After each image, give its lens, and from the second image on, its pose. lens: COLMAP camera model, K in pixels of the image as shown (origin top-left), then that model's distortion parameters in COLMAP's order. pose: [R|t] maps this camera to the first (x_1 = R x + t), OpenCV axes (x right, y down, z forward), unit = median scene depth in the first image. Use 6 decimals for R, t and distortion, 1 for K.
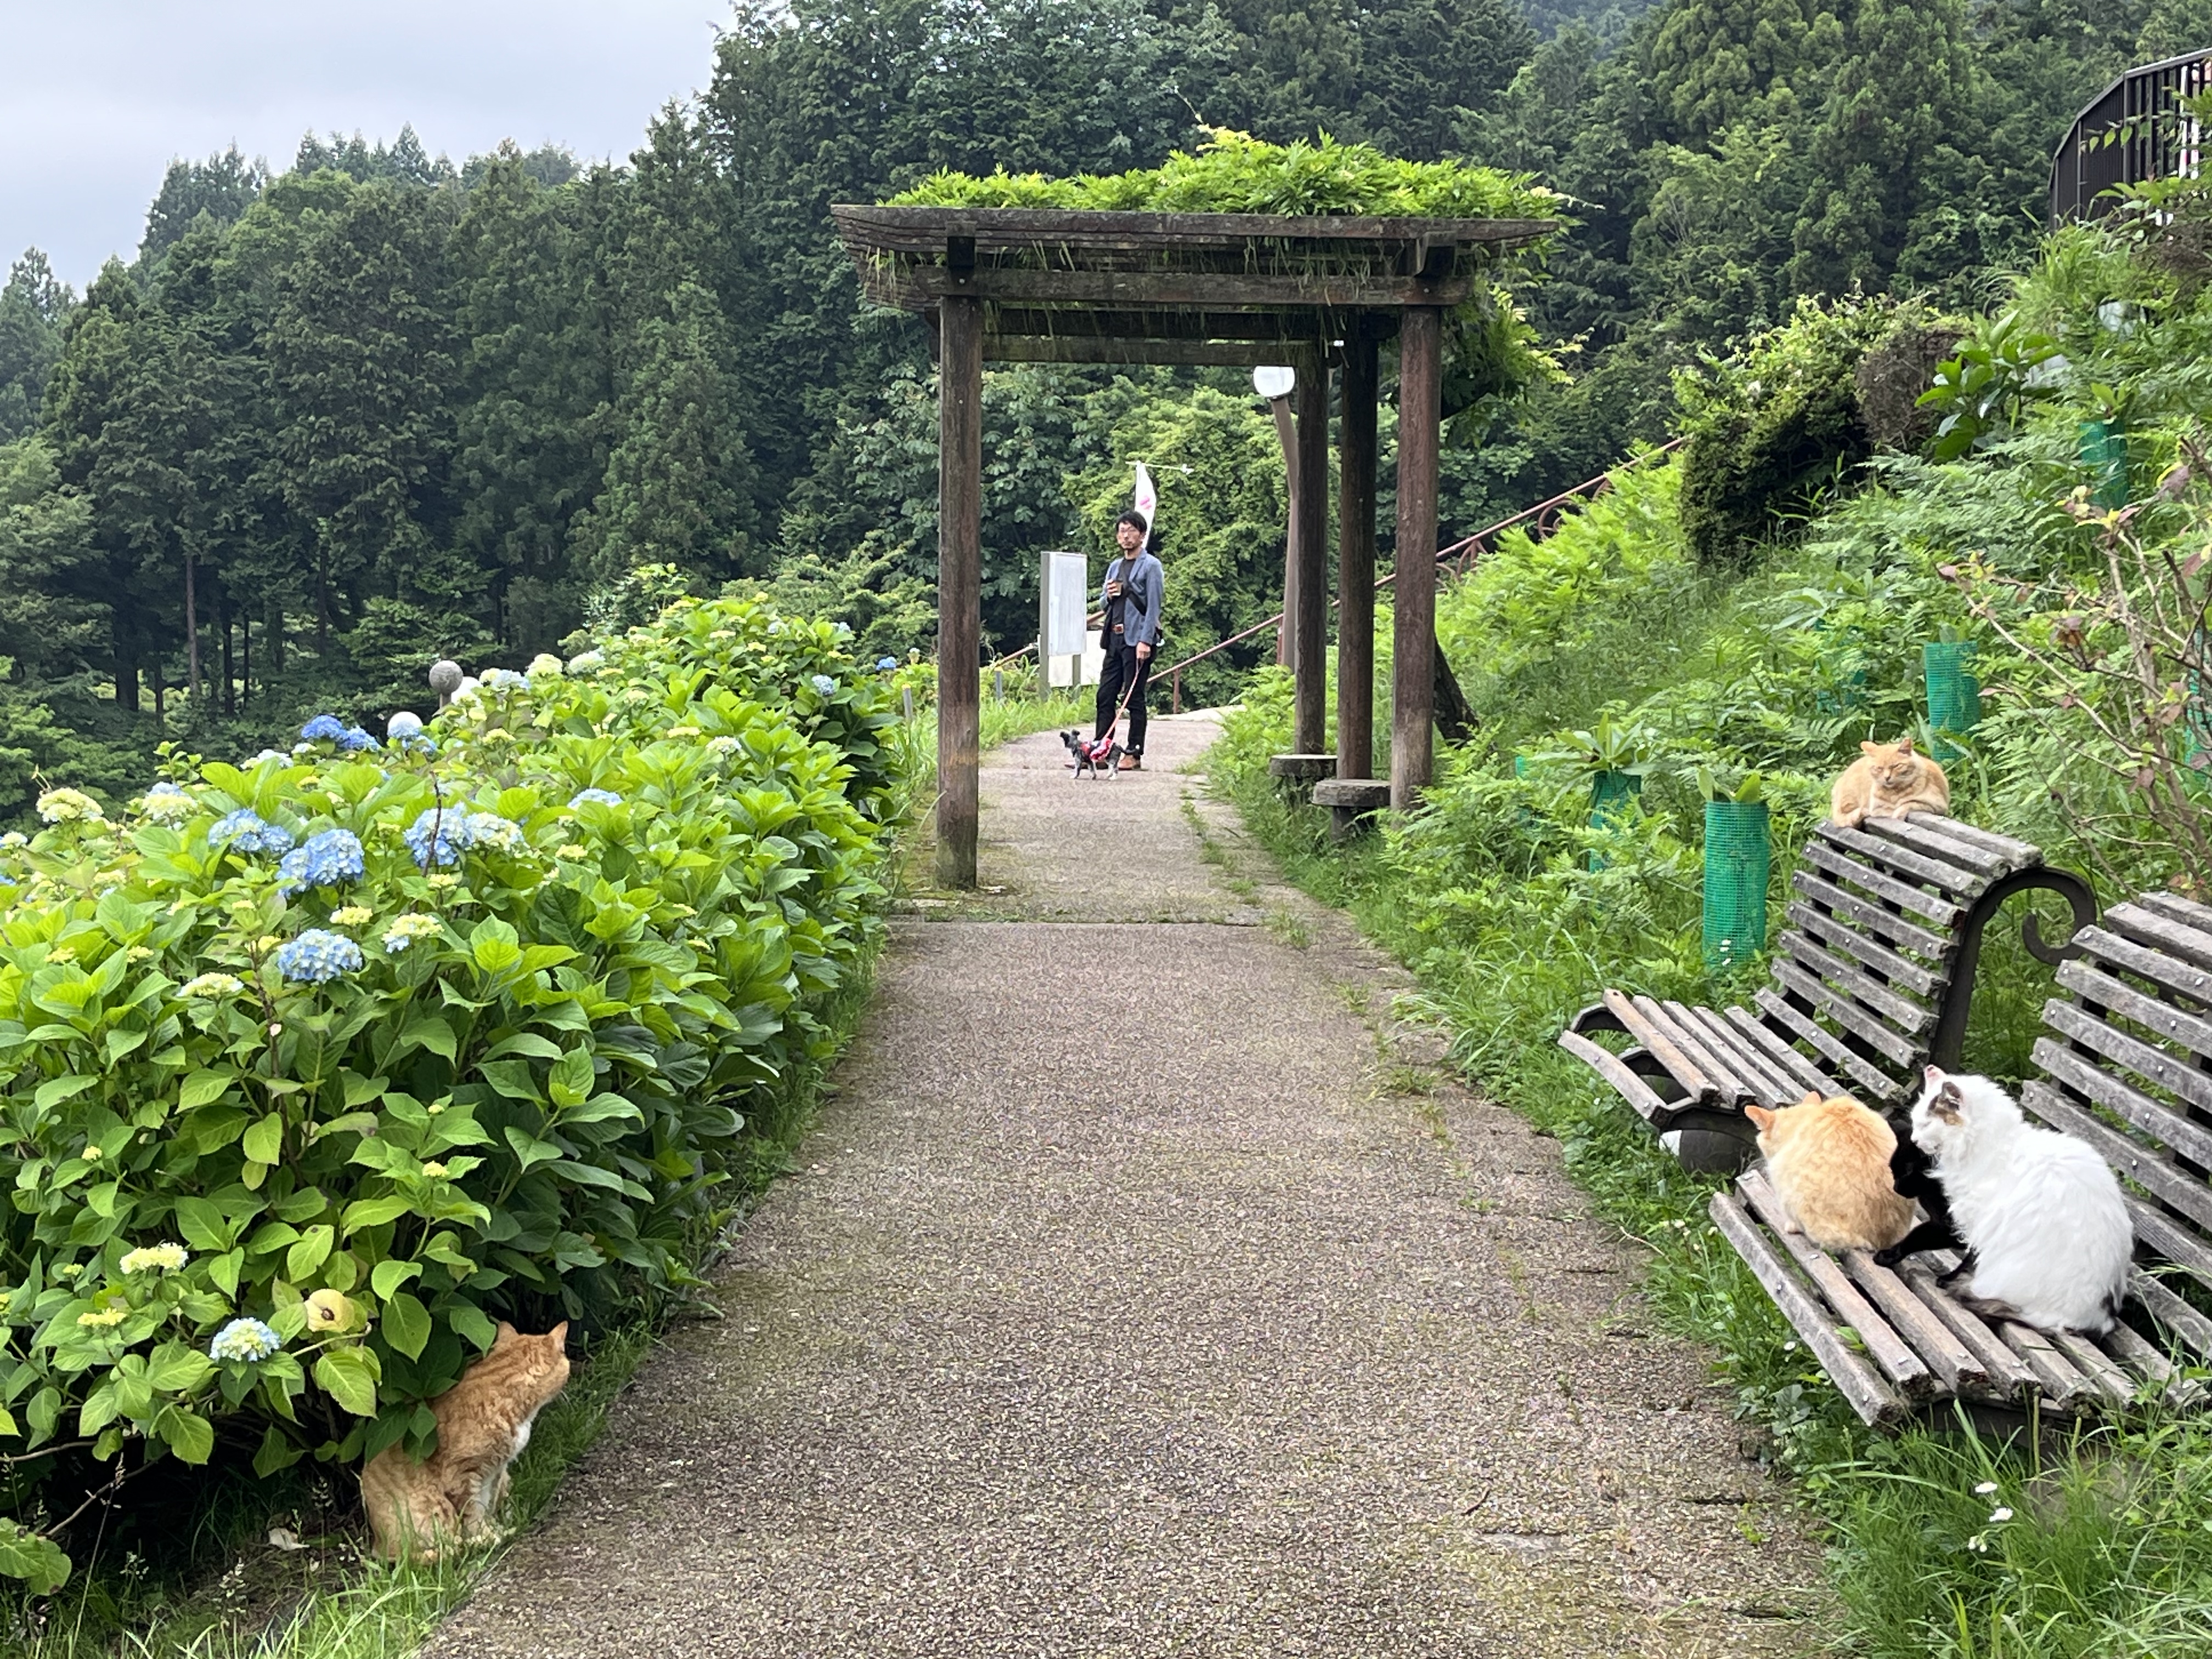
lens RADIAL K [[3420.6, 0, 1106.0], [0, 3420.6, 829.5], [0, 0, 1]] dist [0.001046, -0.065284]
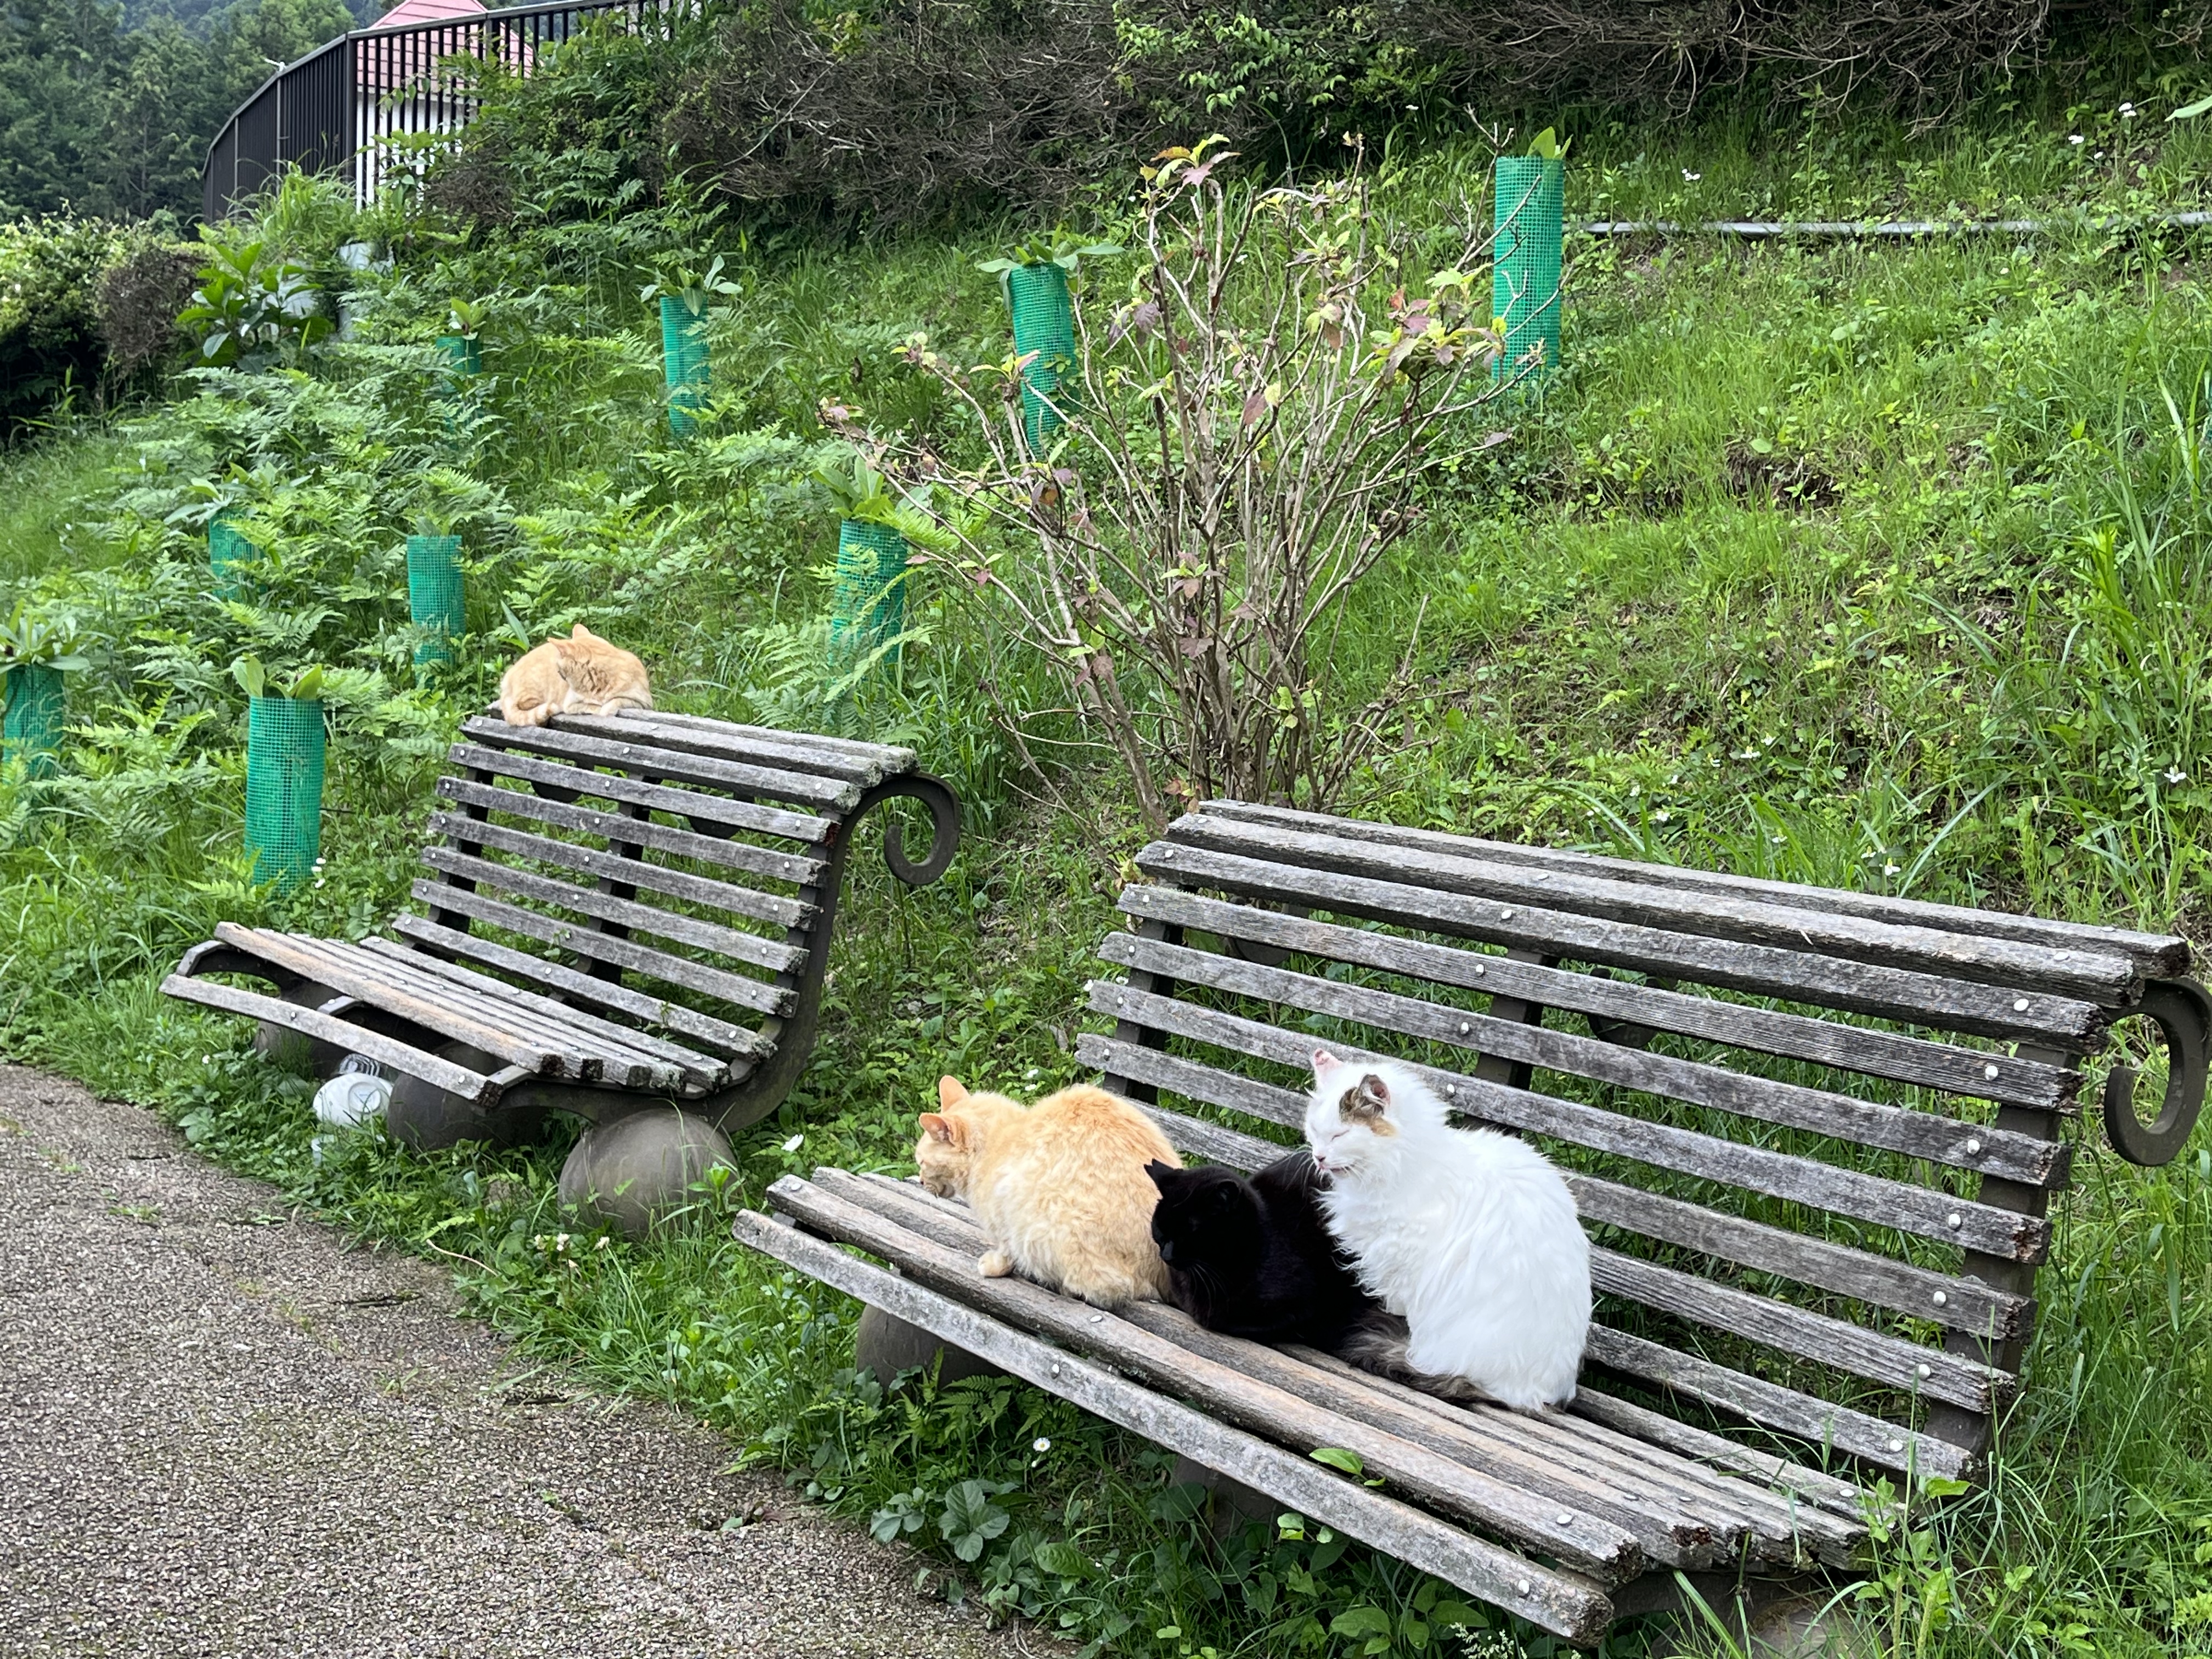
lens RADIAL K [[2736.7, 0, 1106.0], [0, 2736.7, 829.5], [0, 0, 1]] dist [0.166017, -0.491455]
pose [[0.797698, -0.013256, 0.602912, -0.102543], [-0.004802, 0.999587, 0.028331, 0.005803], [-0.603038, -0.025495, 0.797305, 0.419747]]
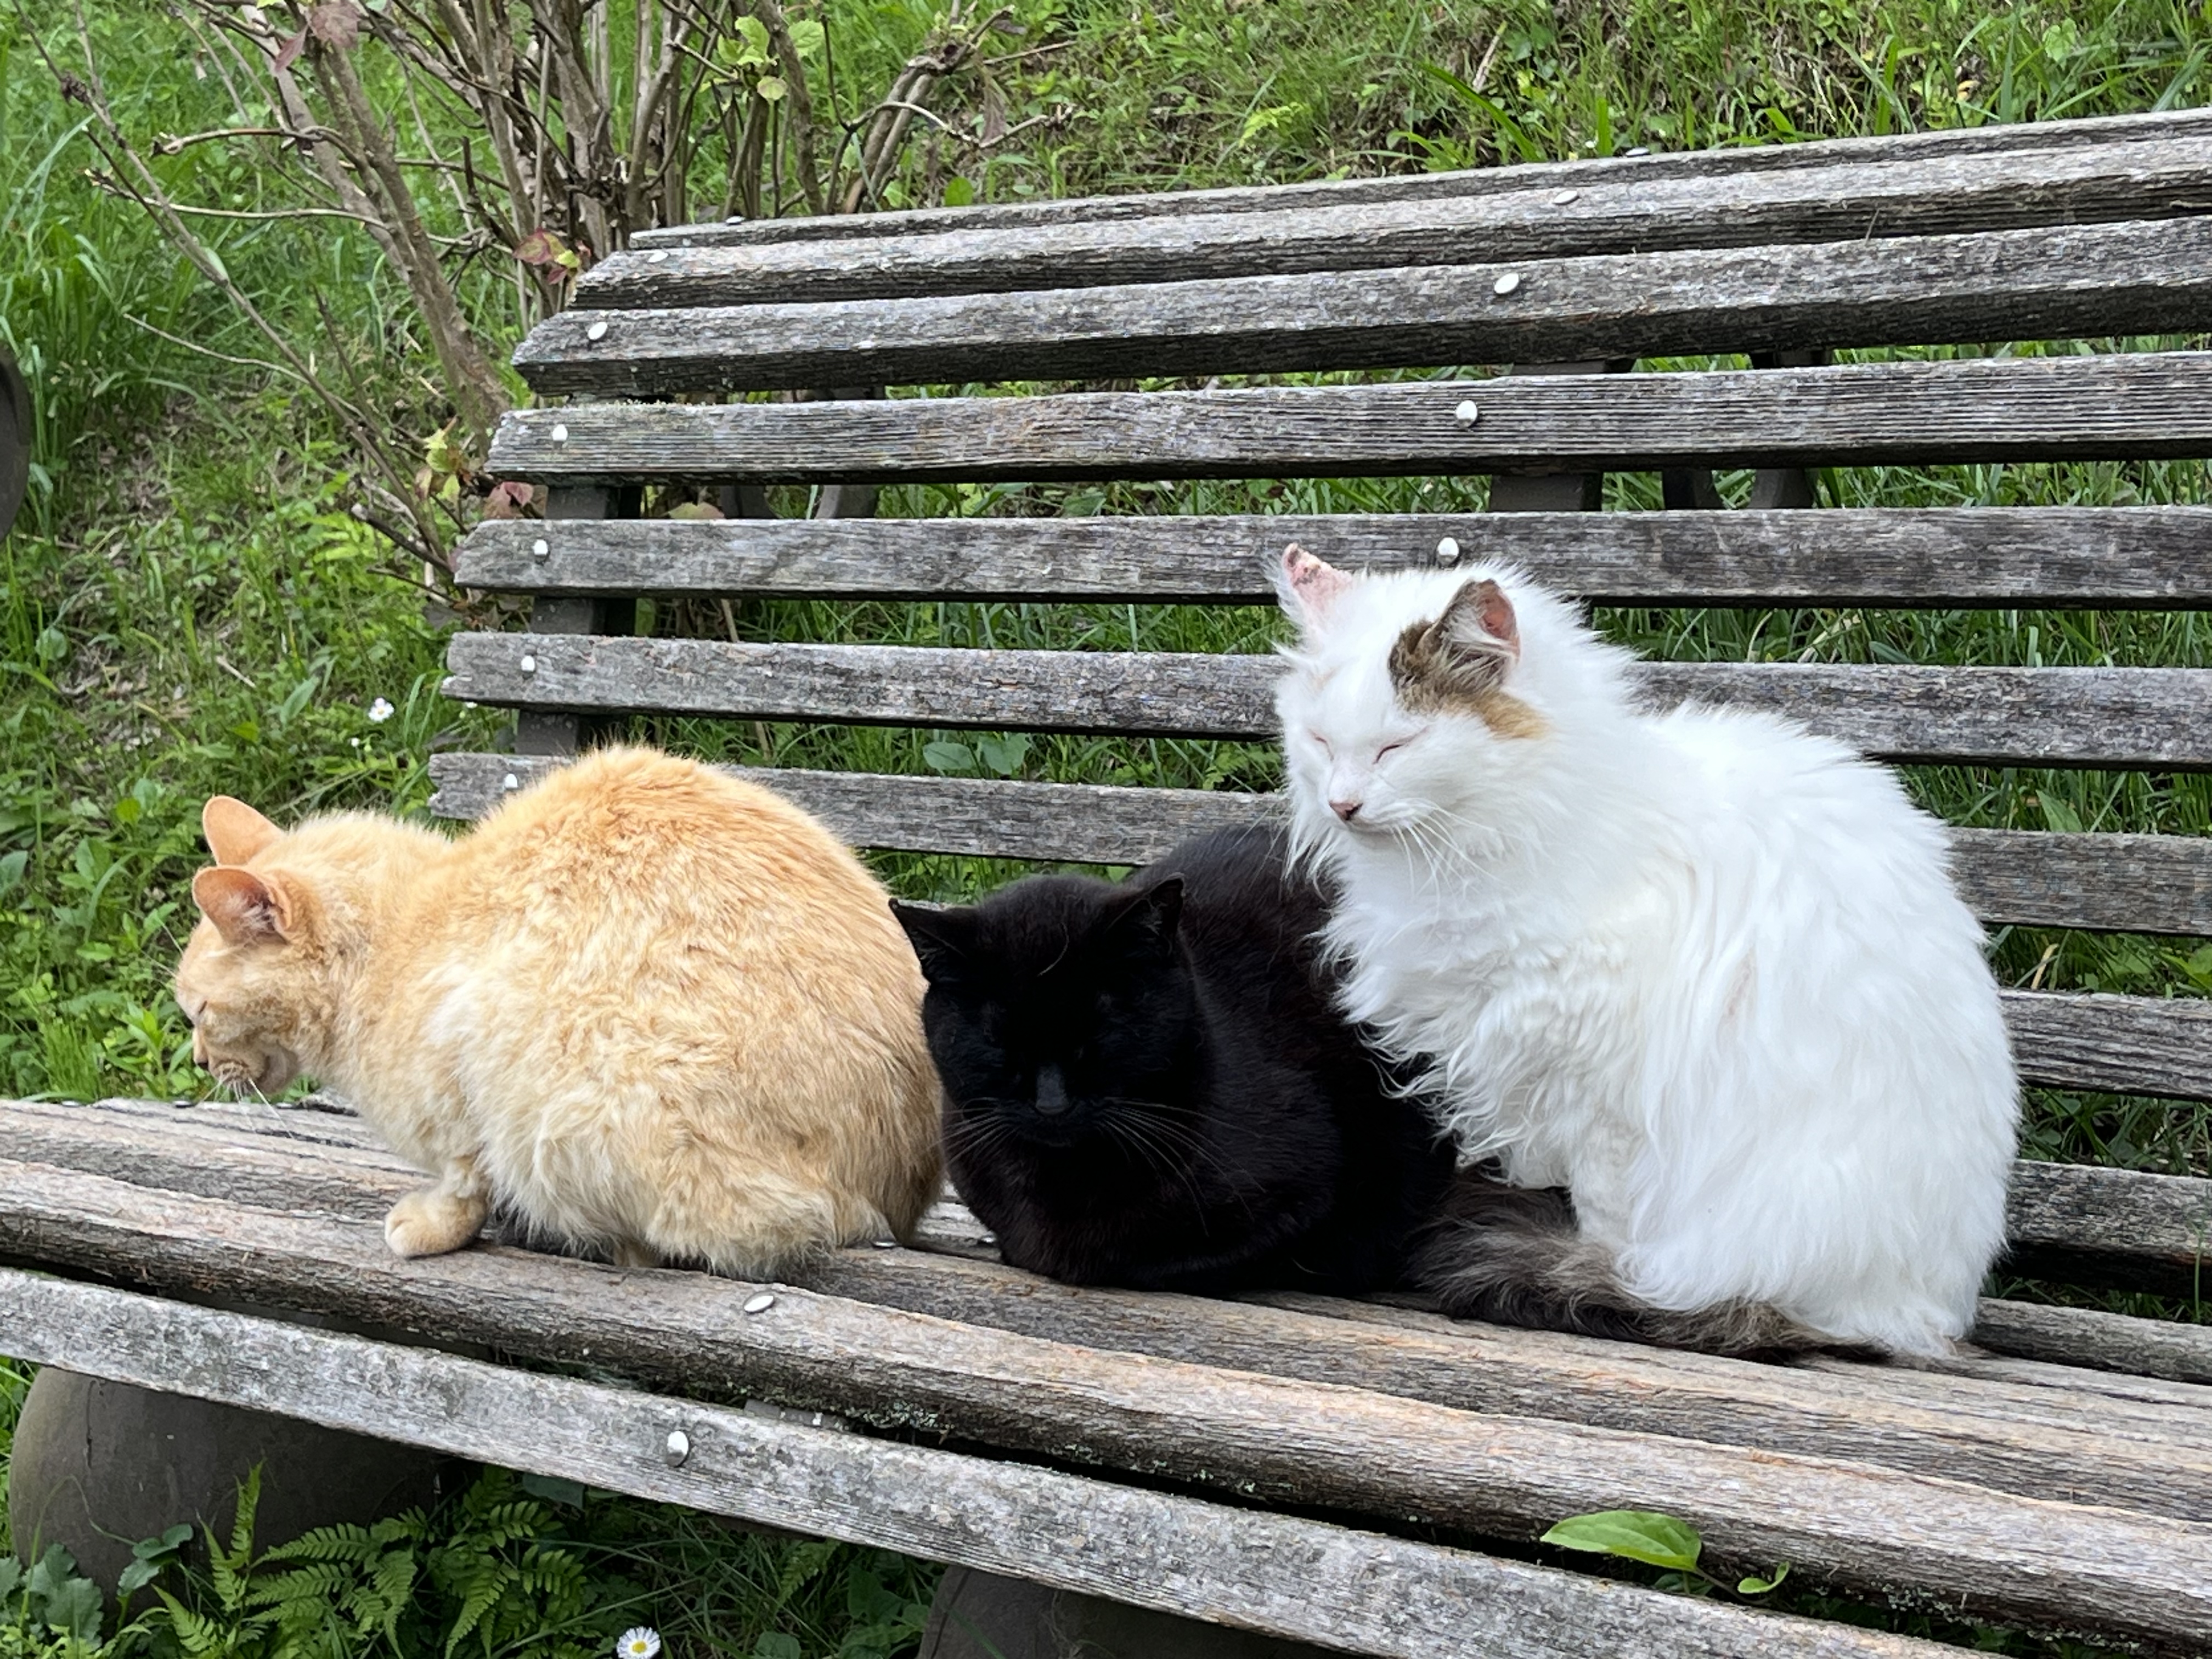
lens RADIAL K [[4012.1, 0, 1106.0], [0, 4012.1, 829.5], [0, 0, 1]] dist [0.046474, -0.026727]
pose [[0.612819, -0.103950, 0.783357, -0.019050], [0.086448, 0.994179, 0.064298, 0.052889], [-0.785481, 0.028317, 0.618238, 0.596818]]
